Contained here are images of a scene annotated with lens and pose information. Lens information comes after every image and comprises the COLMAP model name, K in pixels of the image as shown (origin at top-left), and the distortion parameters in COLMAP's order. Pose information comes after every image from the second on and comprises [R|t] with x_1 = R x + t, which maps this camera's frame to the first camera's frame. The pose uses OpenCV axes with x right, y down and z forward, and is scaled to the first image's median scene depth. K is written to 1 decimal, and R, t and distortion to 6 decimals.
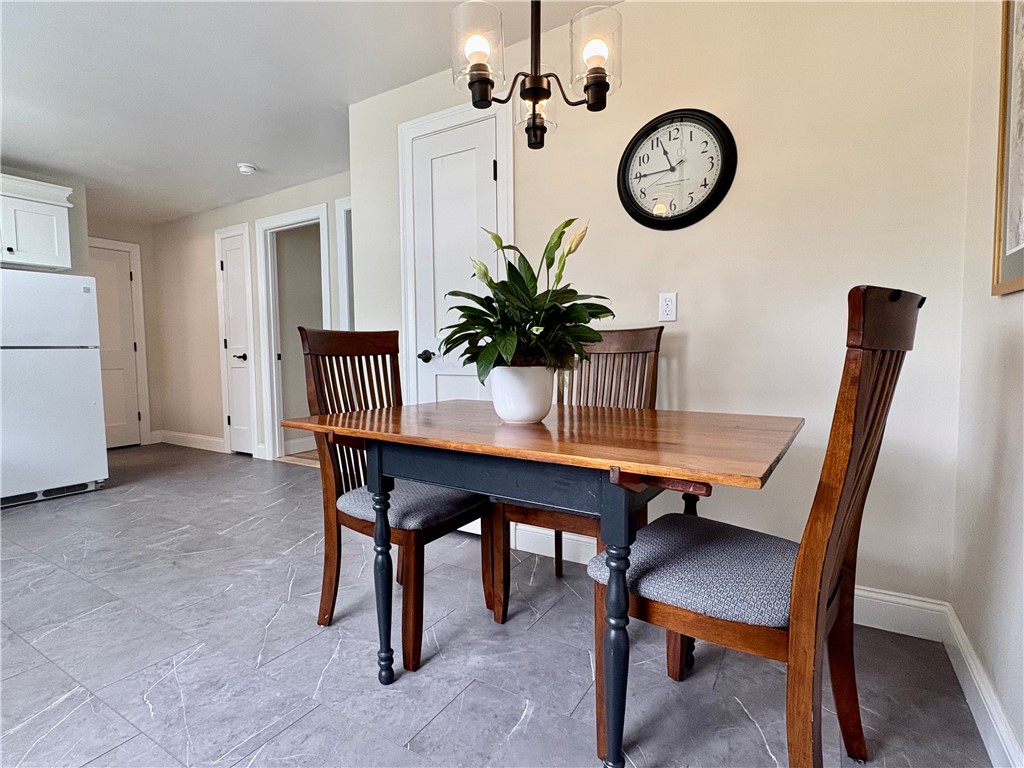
lens RADIAL K [[504.4, 0, 512.0], [0, 504.4, 384.0], [0, 0, 1]] dist [-0.000032, 0.000674]
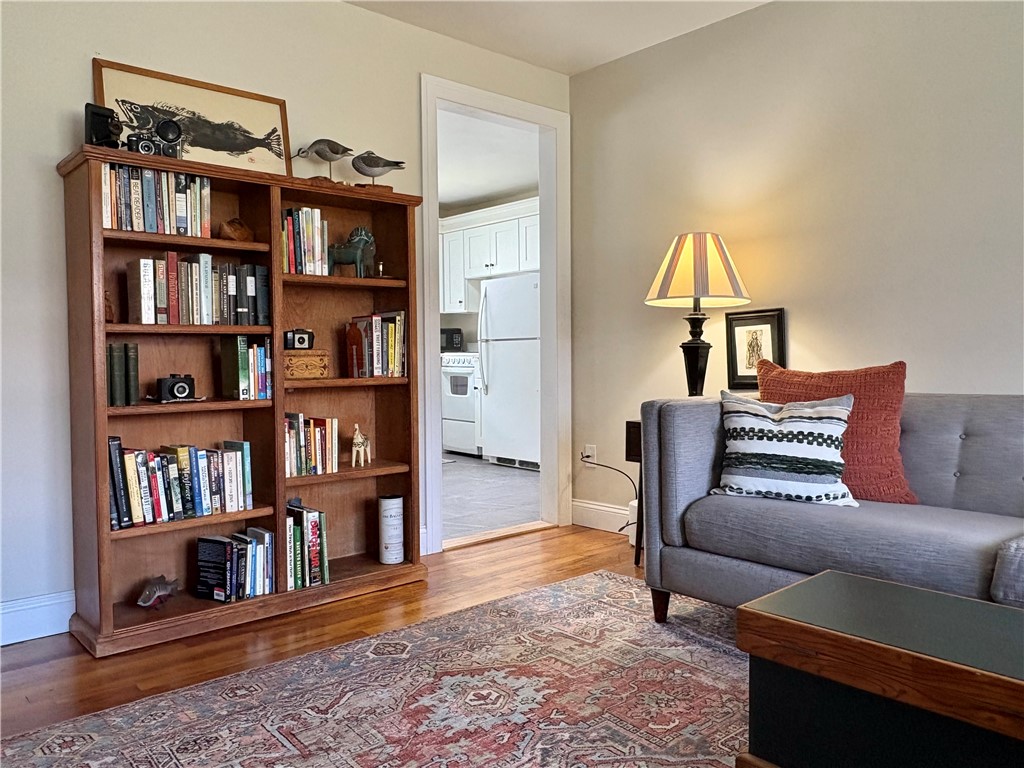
lens RADIAL K [[784.3, 0, 512.0], [0, 784.3, 384.0], [0, 0, 1]] dist [-0.000409, -0.000045]
pose [[-0.289890, 0.048108, -0.955850, 1.230800], [-0.049450, 0.996649, 0.065158, -0.127660], [0.955782, 0.066155, -0.286539, 2.234497]]
